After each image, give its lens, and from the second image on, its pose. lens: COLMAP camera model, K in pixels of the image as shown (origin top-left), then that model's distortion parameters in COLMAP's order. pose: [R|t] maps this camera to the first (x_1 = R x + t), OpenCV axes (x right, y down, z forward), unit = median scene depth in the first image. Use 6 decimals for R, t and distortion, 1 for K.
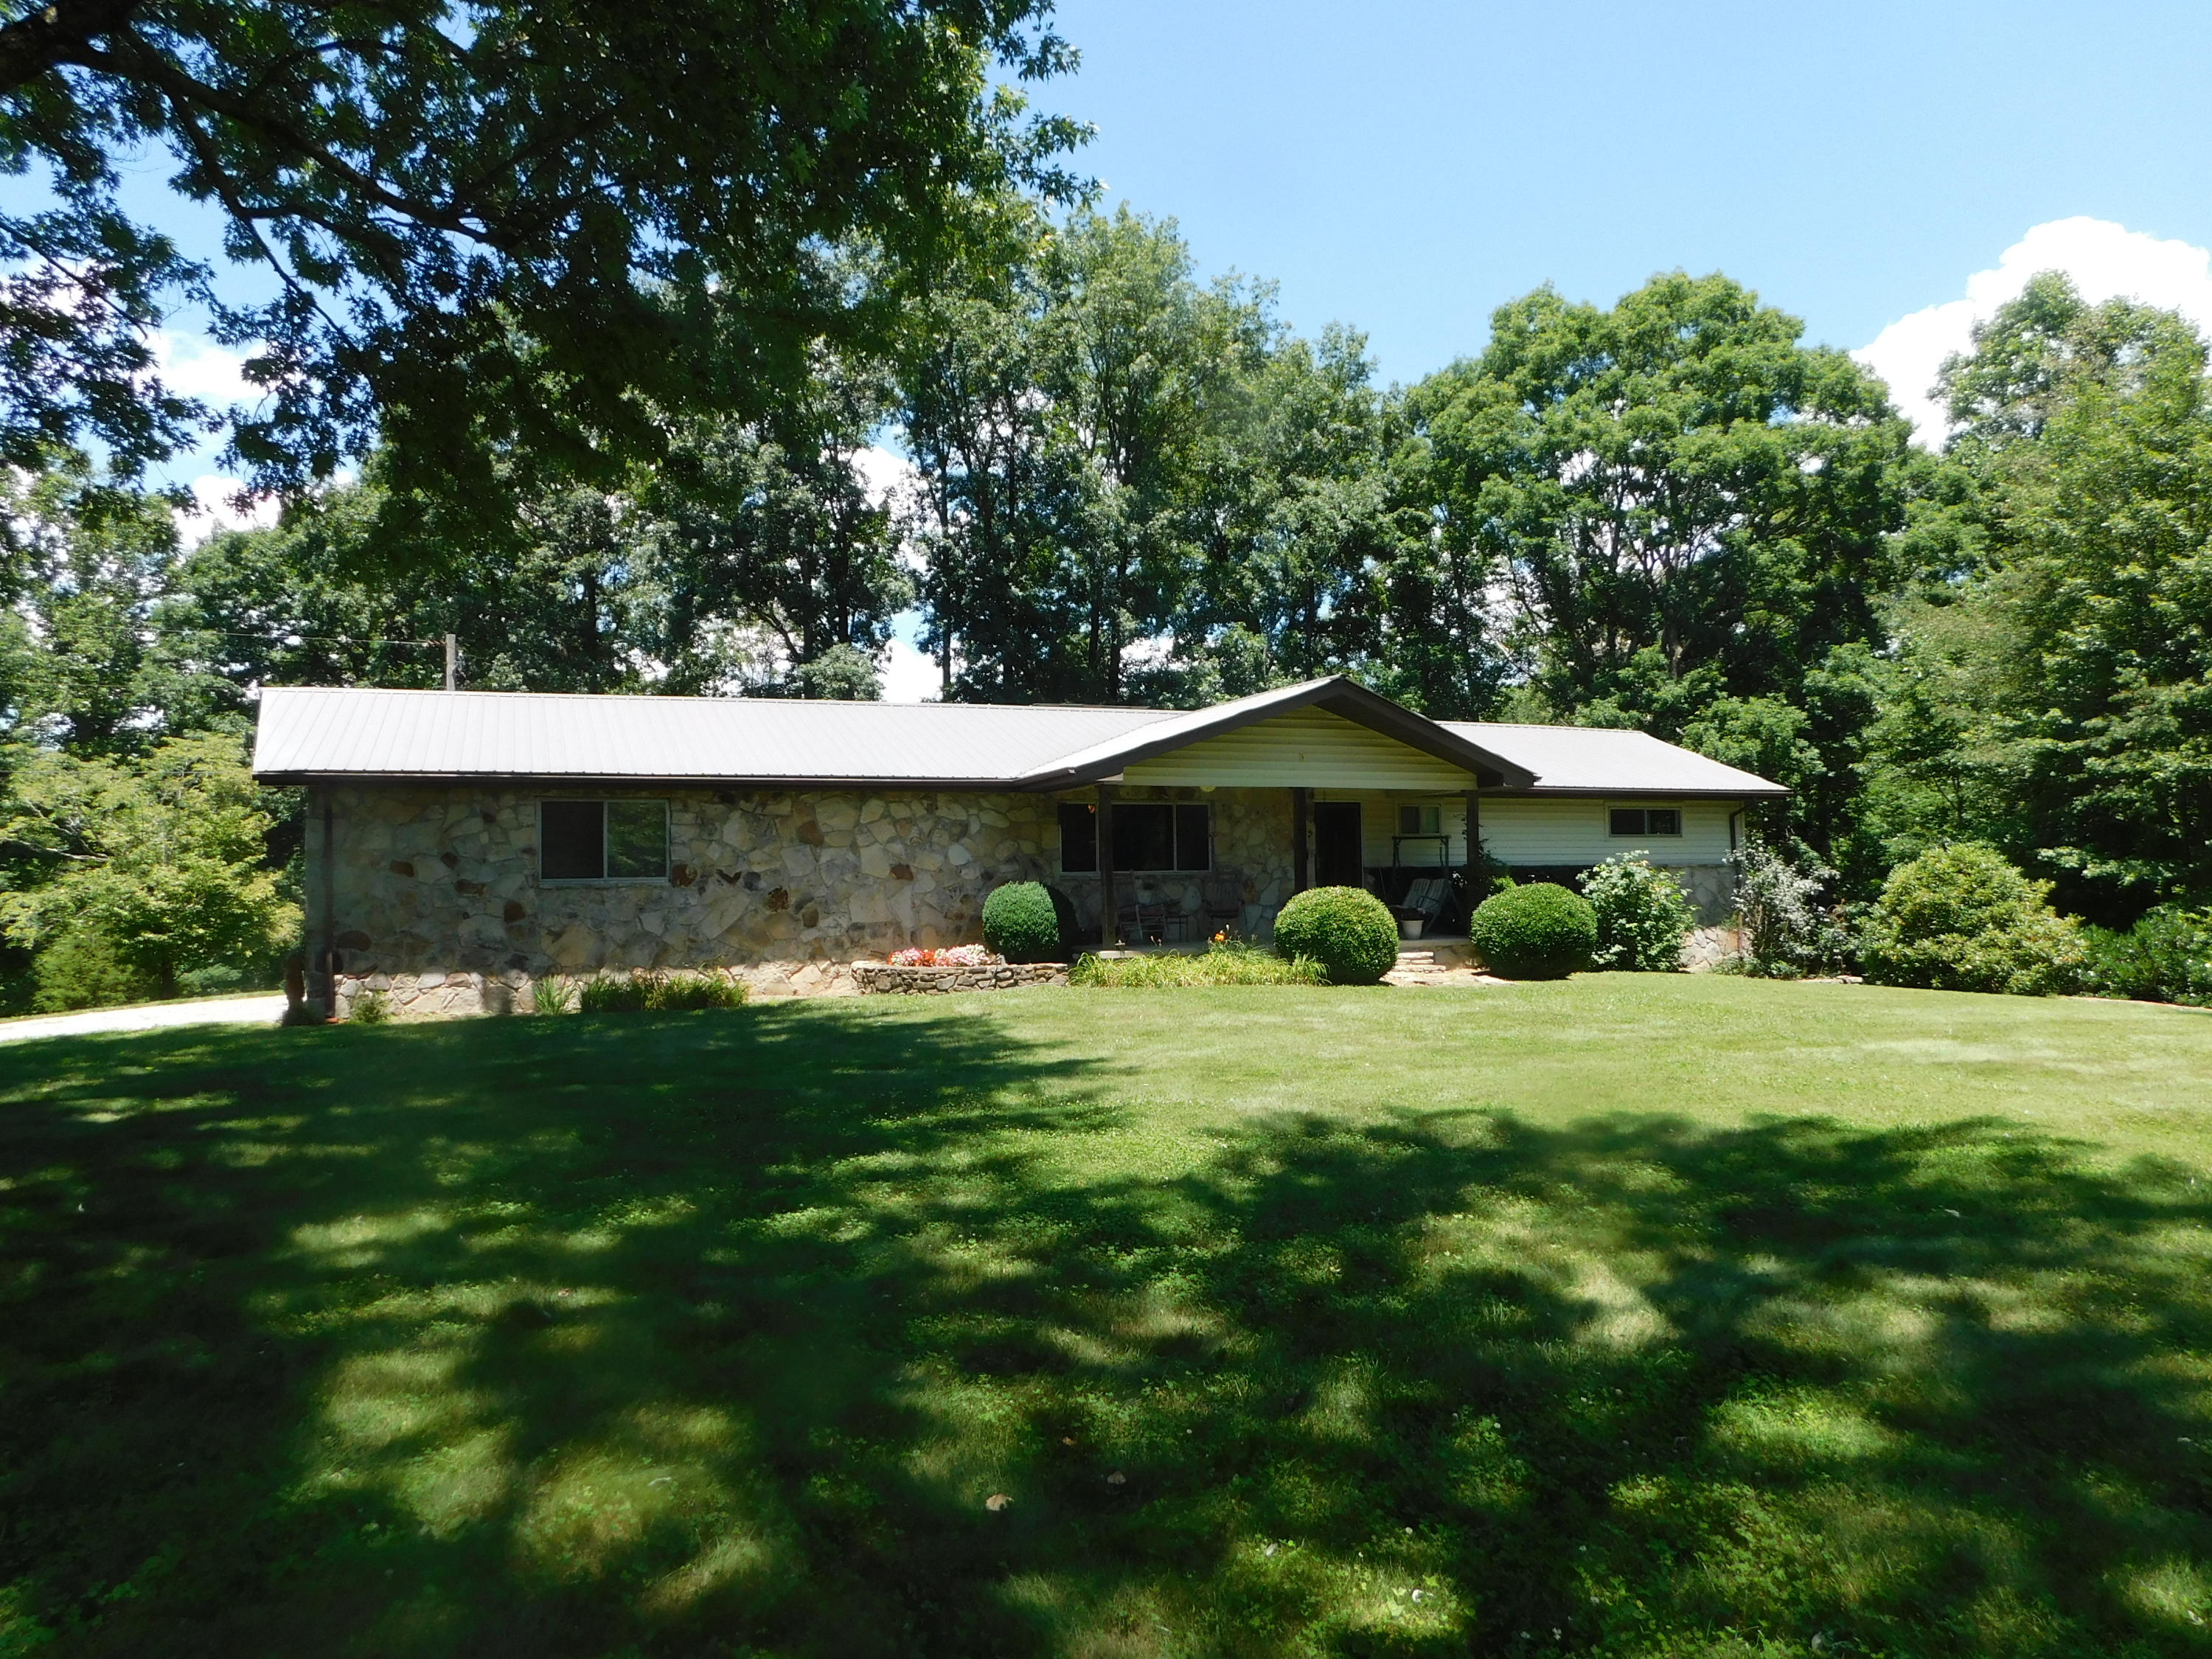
lens RADIAL K [[1521.9, 0, 1125.0], [0, 1521.9, 823.9], [0, 0, 1]] dist [-0.049990, 0.001610]
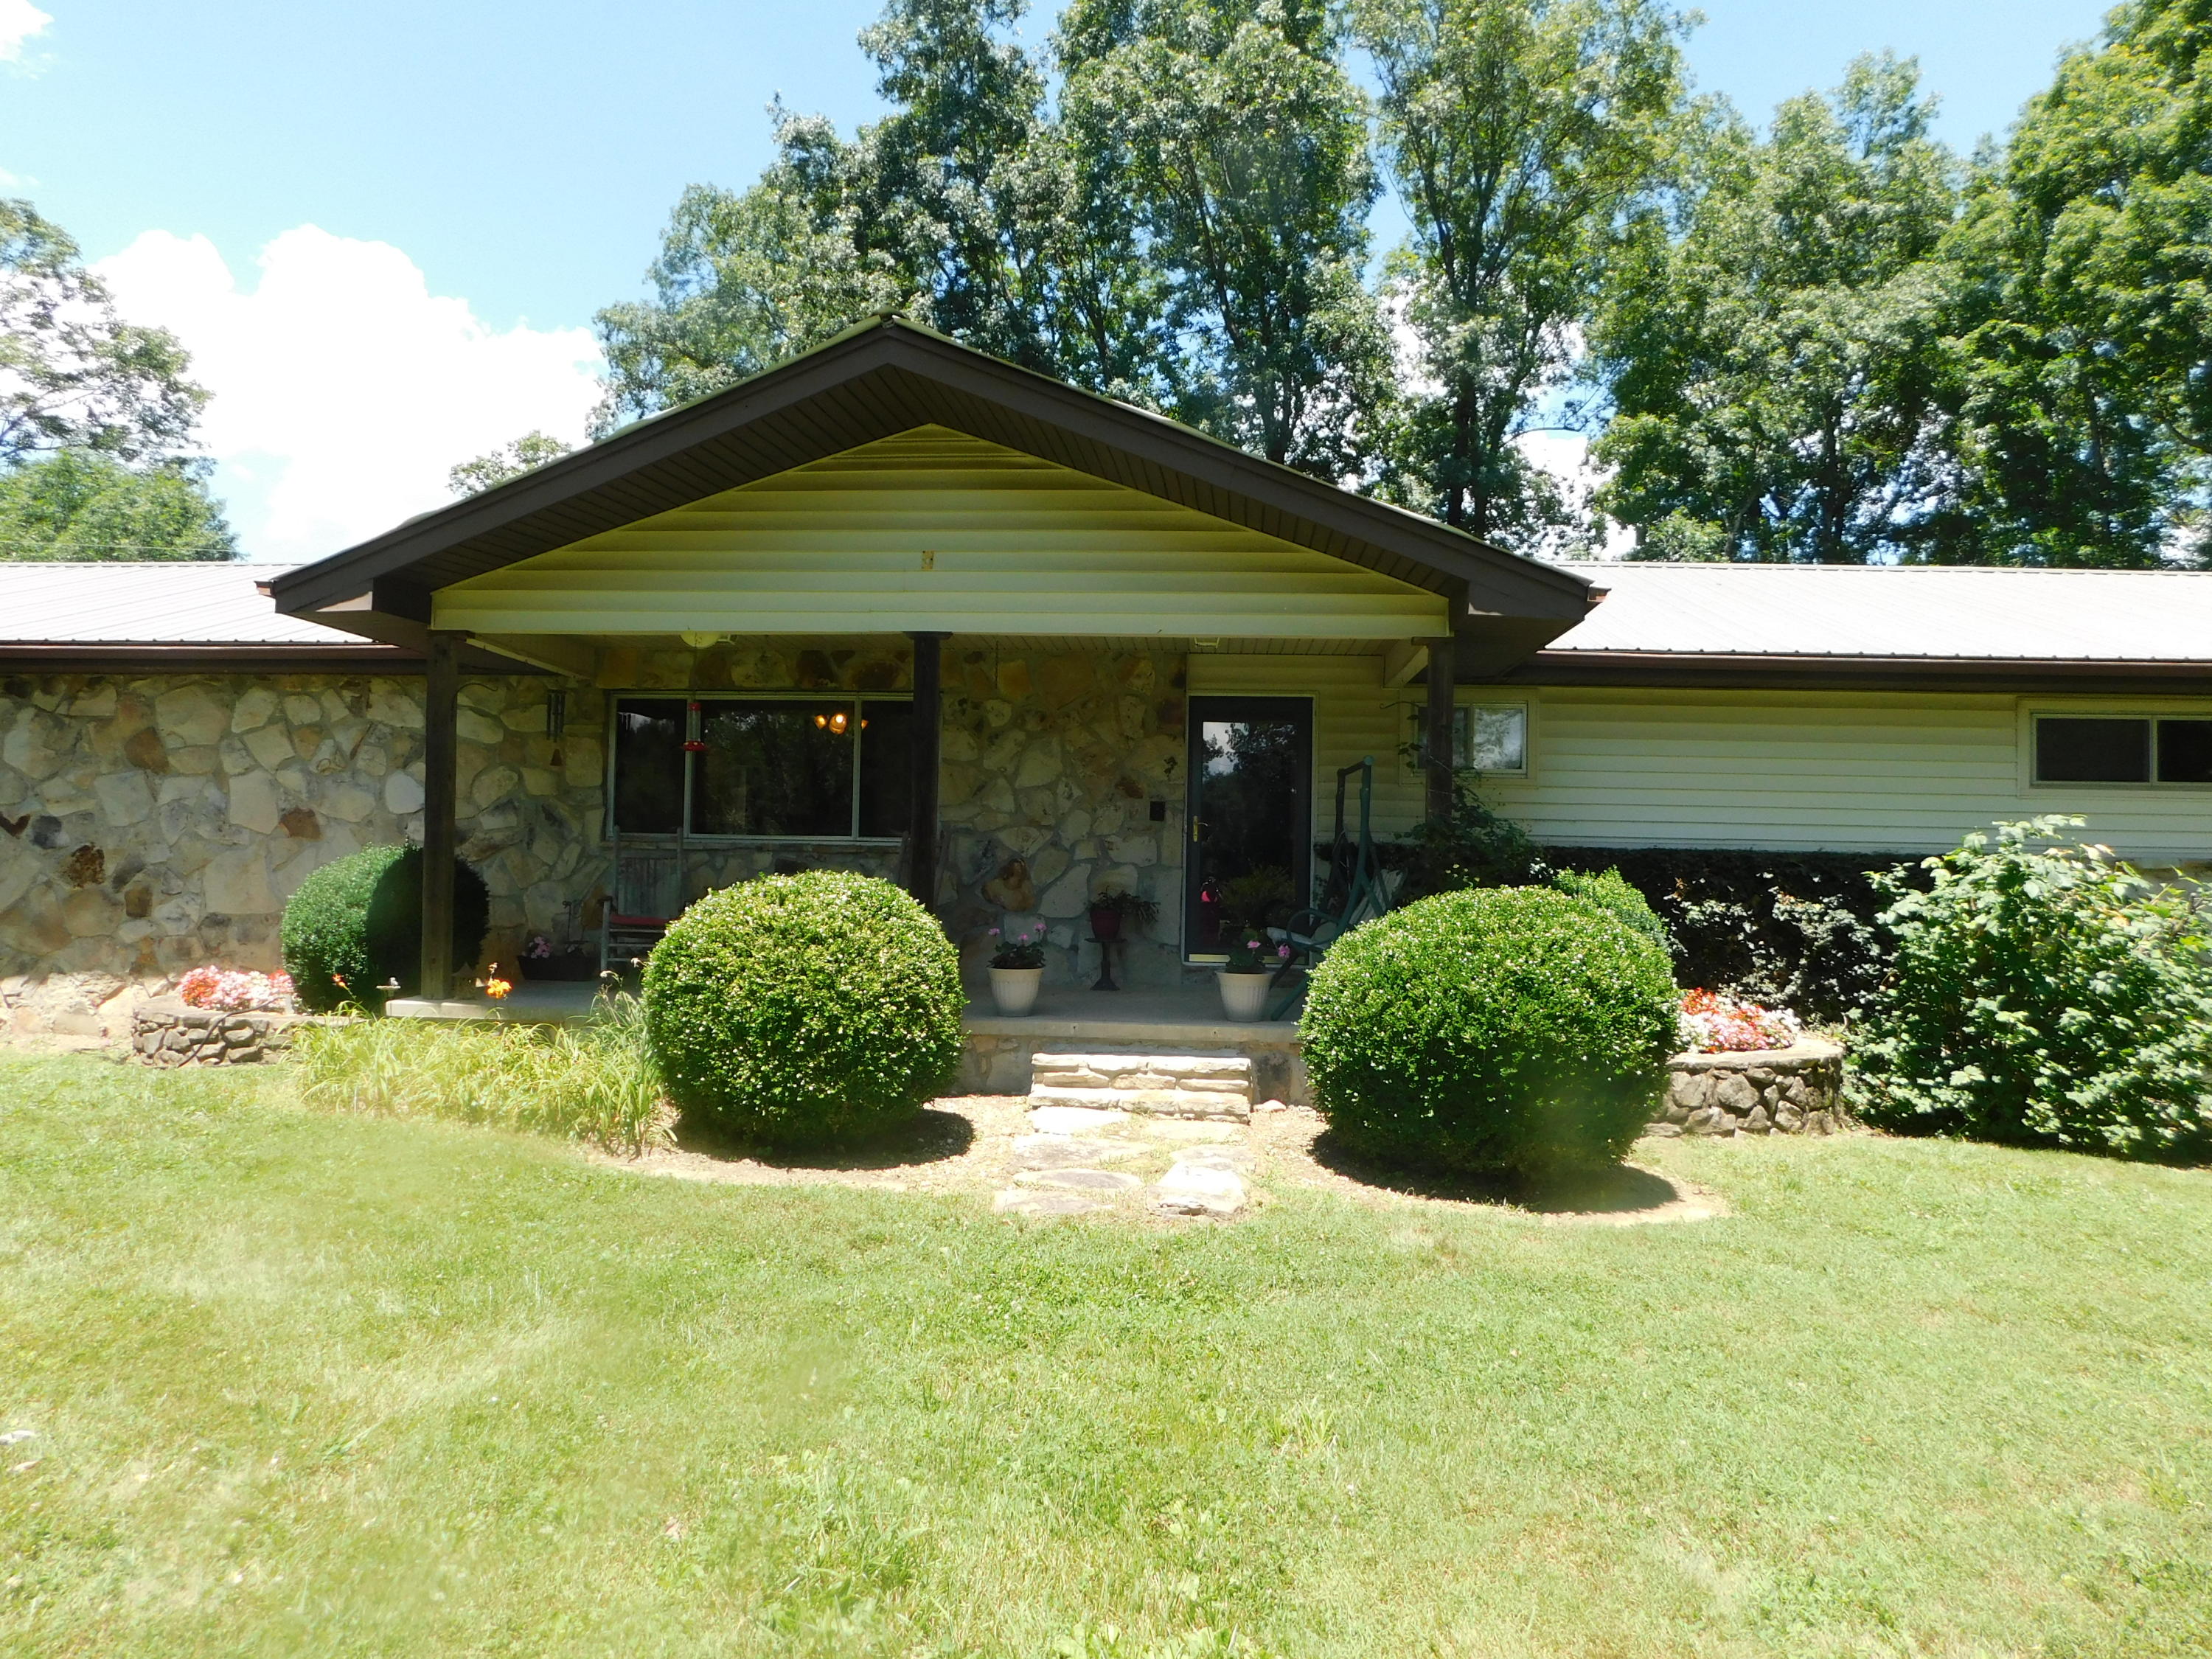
lens RADIAL K [[1475.1, 0, 1115.2], [0, 1475.1, 823.7], [0, 0, 1]] dist [-0.074594, 0.066220]
pose [[0.886218, 0.014517, -0.463042, 0.292721], [-0.015029, 0.999884, 0.002583, 0.021961], [0.463025, 0.004670, 0.886333, 0.569592]]
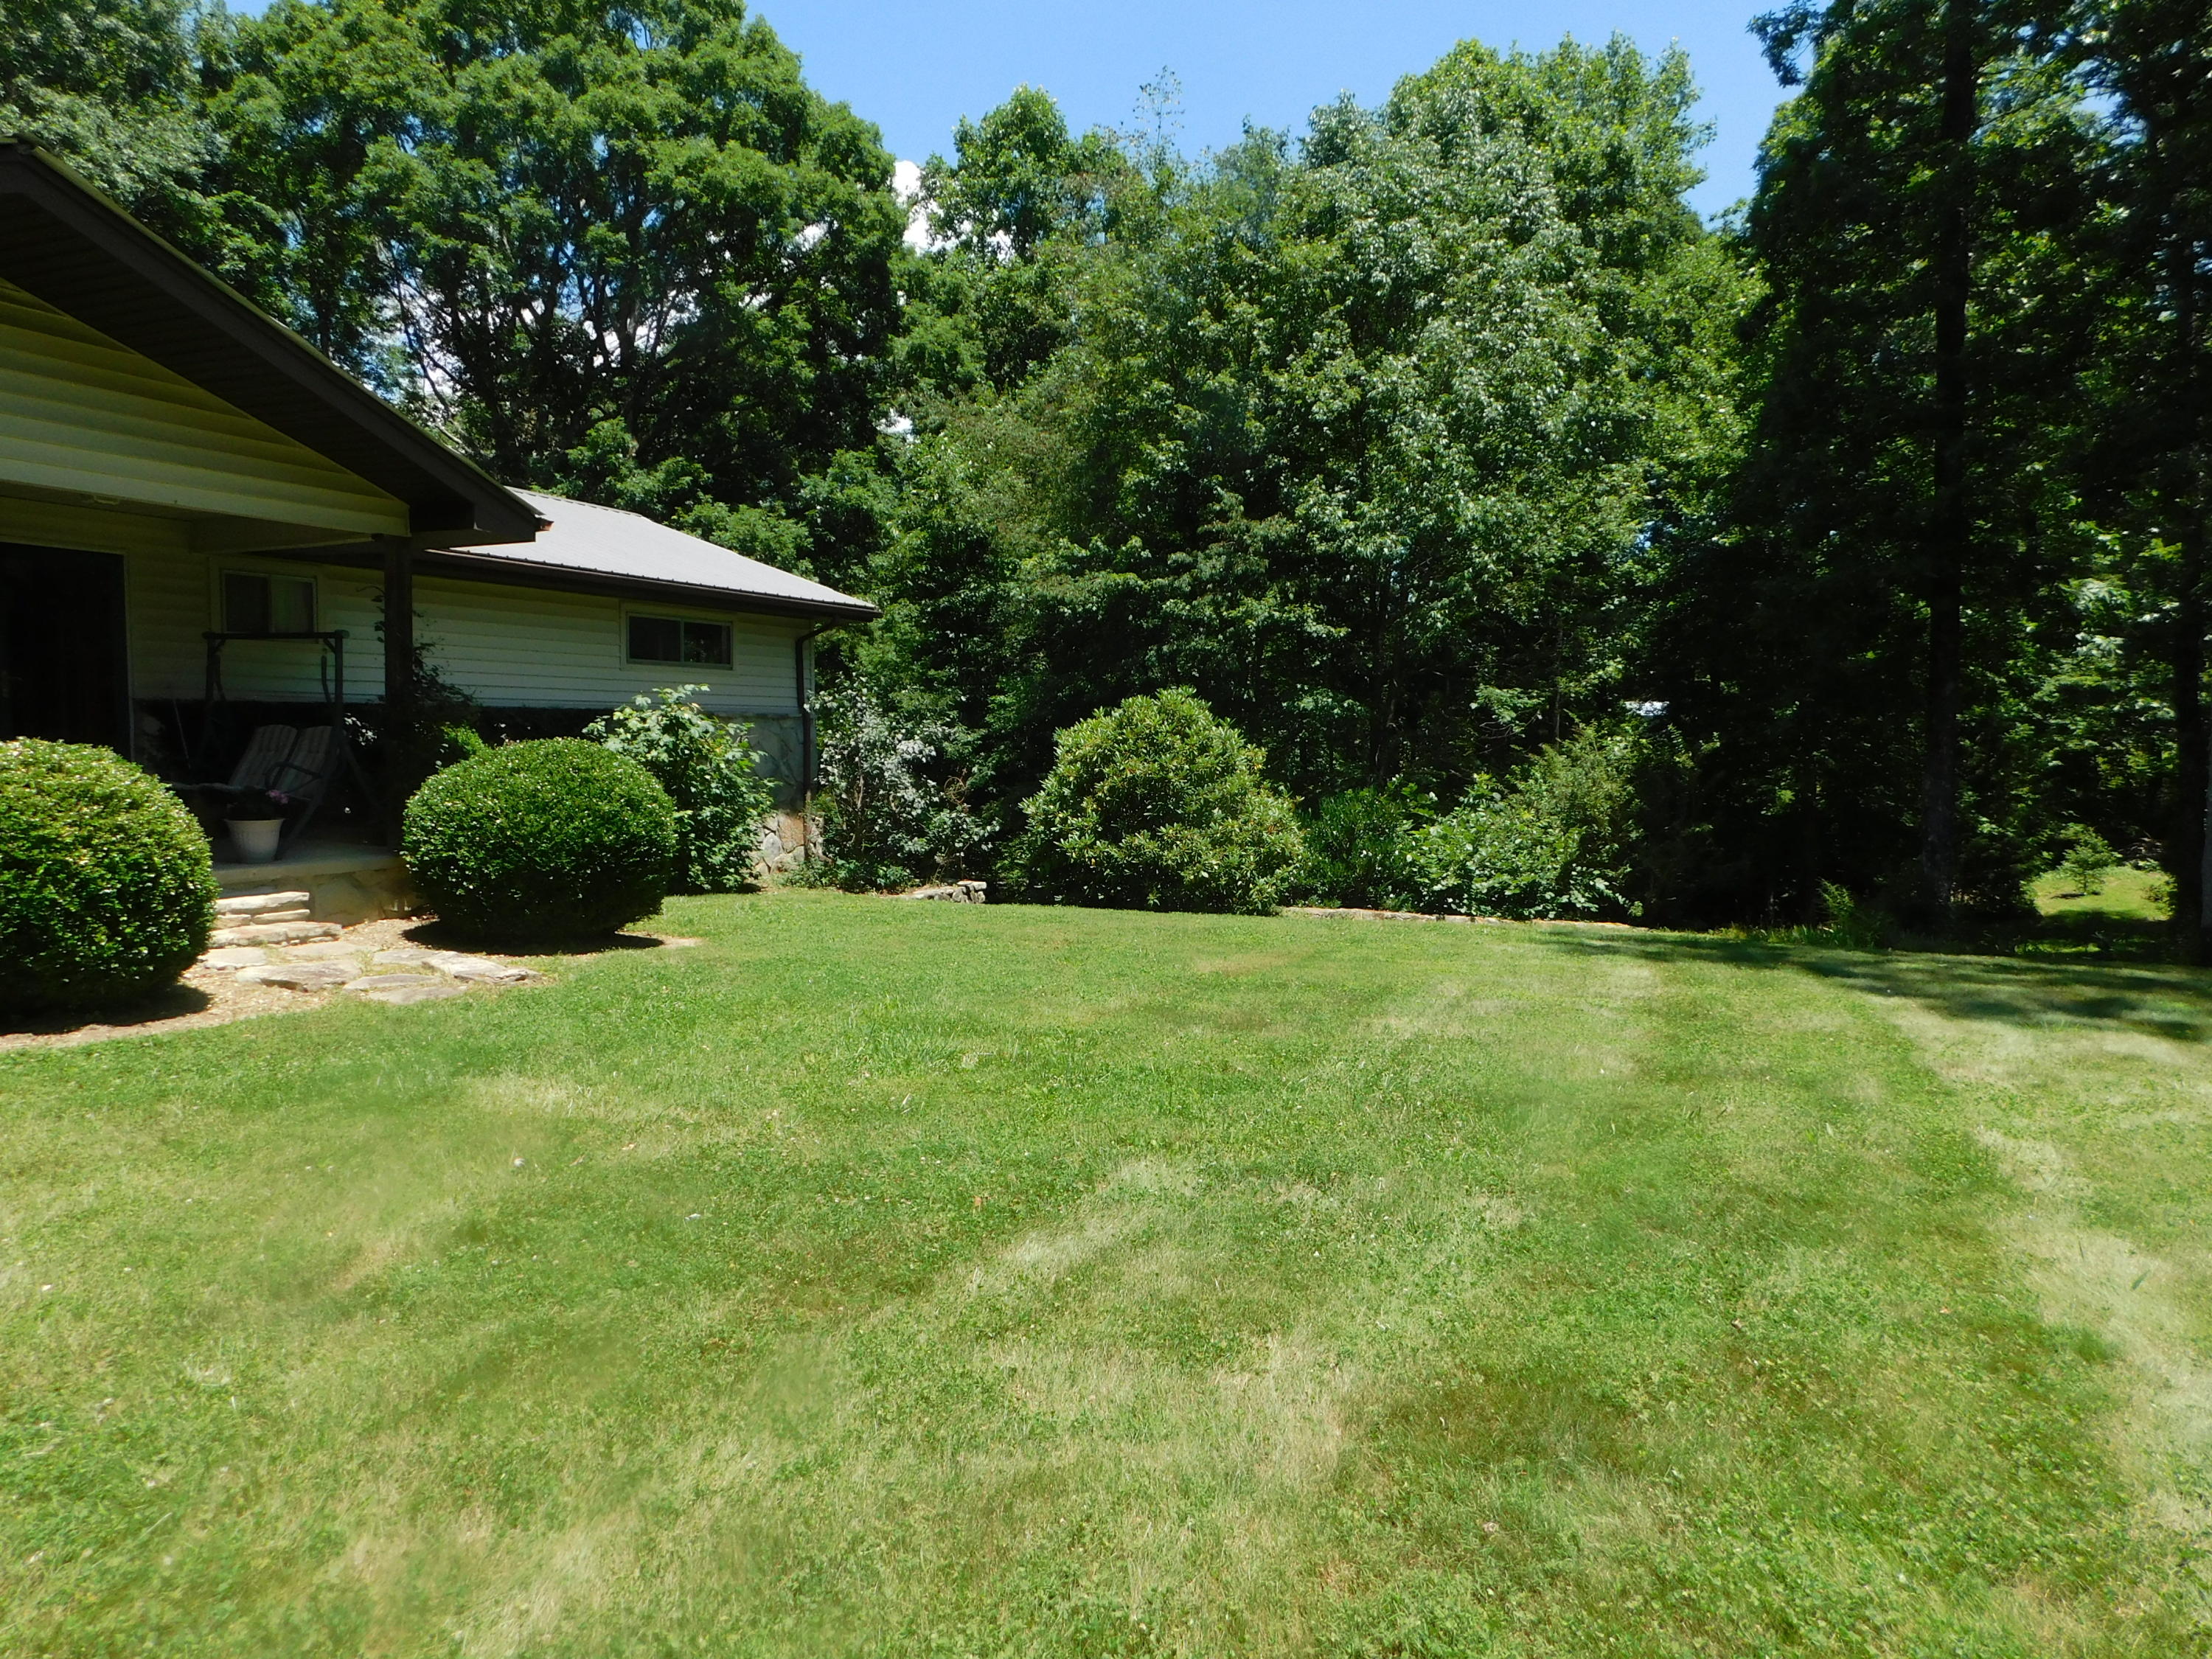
lens RADIAL K [[1475.1, 0, 1115.2], [0, 1475.1, 823.7], [0, 0, 1]] dist [-0.074594, 0.066220]
pose [[0.748193, -0.023160, 0.663077, 0.085782], [-0.039443, 0.996070, 0.079297, 0.019294], [-0.662308, -0.085483, 0.744339, 0.460193]]
